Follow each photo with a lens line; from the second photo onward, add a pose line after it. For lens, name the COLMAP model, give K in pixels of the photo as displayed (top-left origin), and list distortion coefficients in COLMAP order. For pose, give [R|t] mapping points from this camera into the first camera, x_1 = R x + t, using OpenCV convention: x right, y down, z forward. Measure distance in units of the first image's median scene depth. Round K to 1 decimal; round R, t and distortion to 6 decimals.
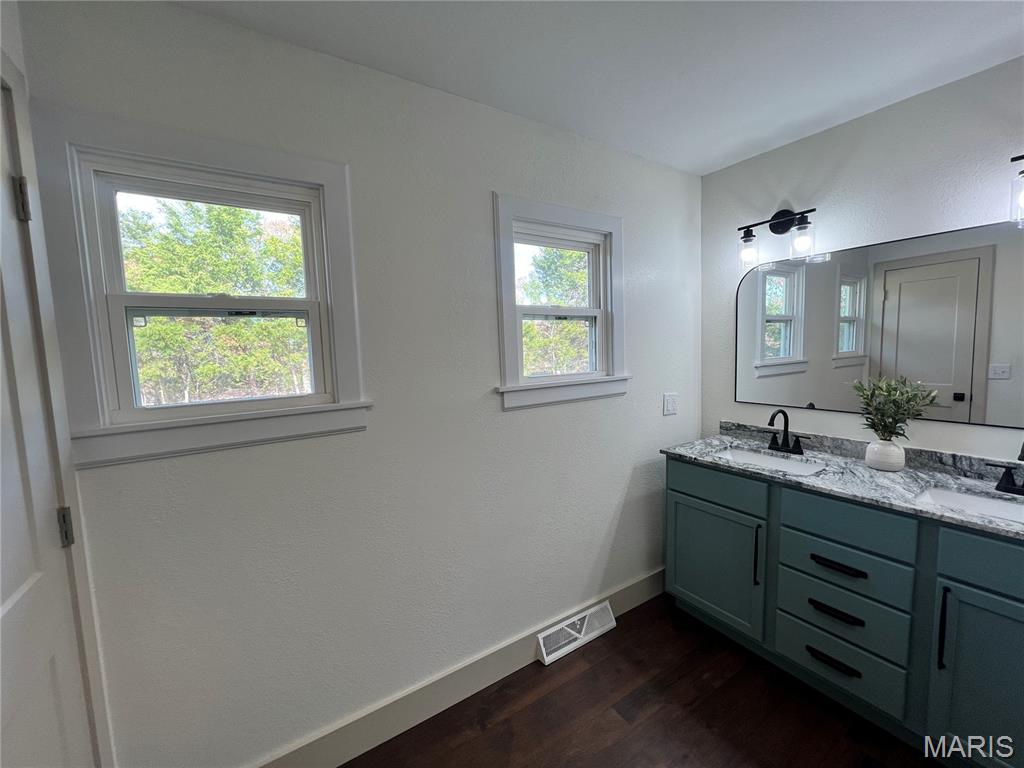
lens RADIAL K [[410.1, 0, 516.7], [0, 410.1, 382.8], [0, 0, 1]] dist [-0.001219, 0.000165]
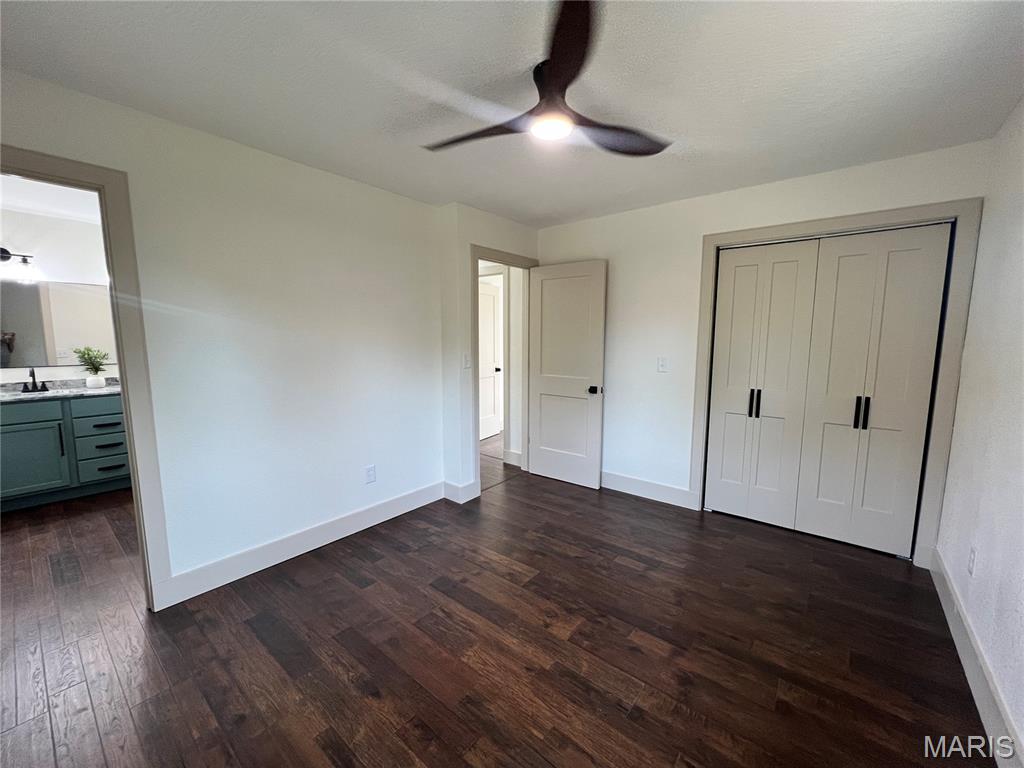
lens RADIAL K [[410.1, 0, 516.0], [0, 410.1, 379.3], [0, 0, 1]] dist [-0.001219, 0.000165]
pose [[-0.304655, -0.082811, 0.948856, -1.922041], [0.094278, 0.988699, 0.116559, 0.124609], [-0.947785, 0.124967, -0.293405, -0.499860]]
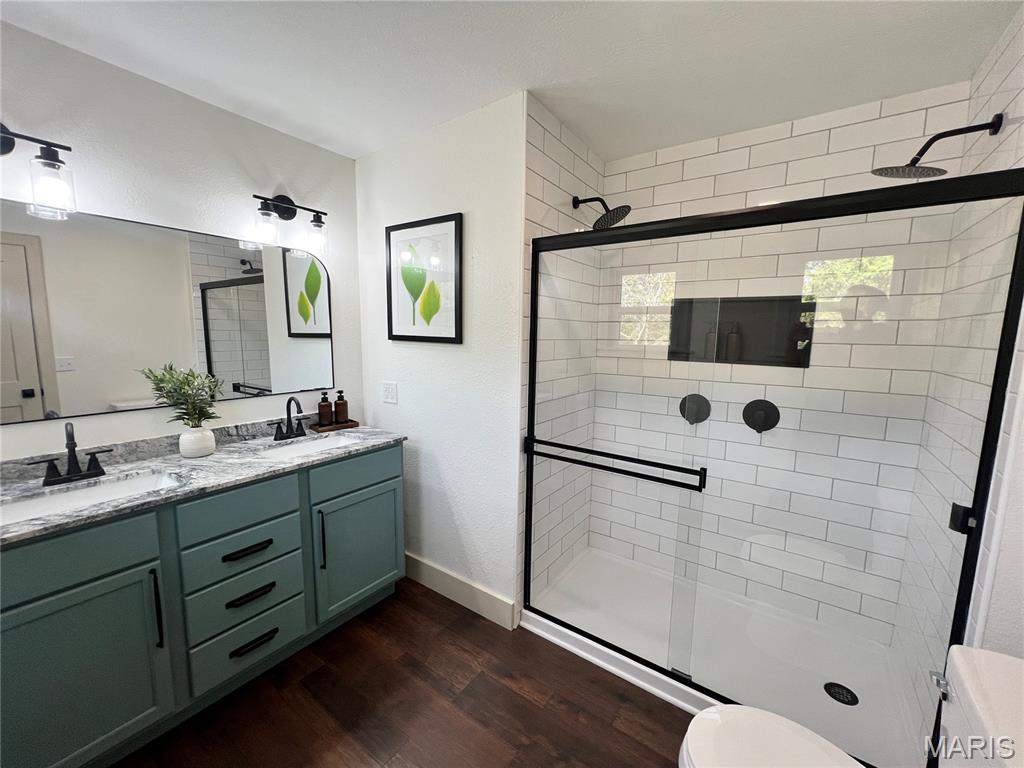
lens RADIAL K [[410.1, 0, 519.4], [0, 410.1, 383.8], [0, 0, 1]] dist [-0.001219, 0.000165]
pose [[-0.362275, -0.093441, 0.927376, -0.332533], [0.081179, 0.988018, 0.131264, -0.036281], [-0.928529, 0.122837, -0.350349, 0.619749]]
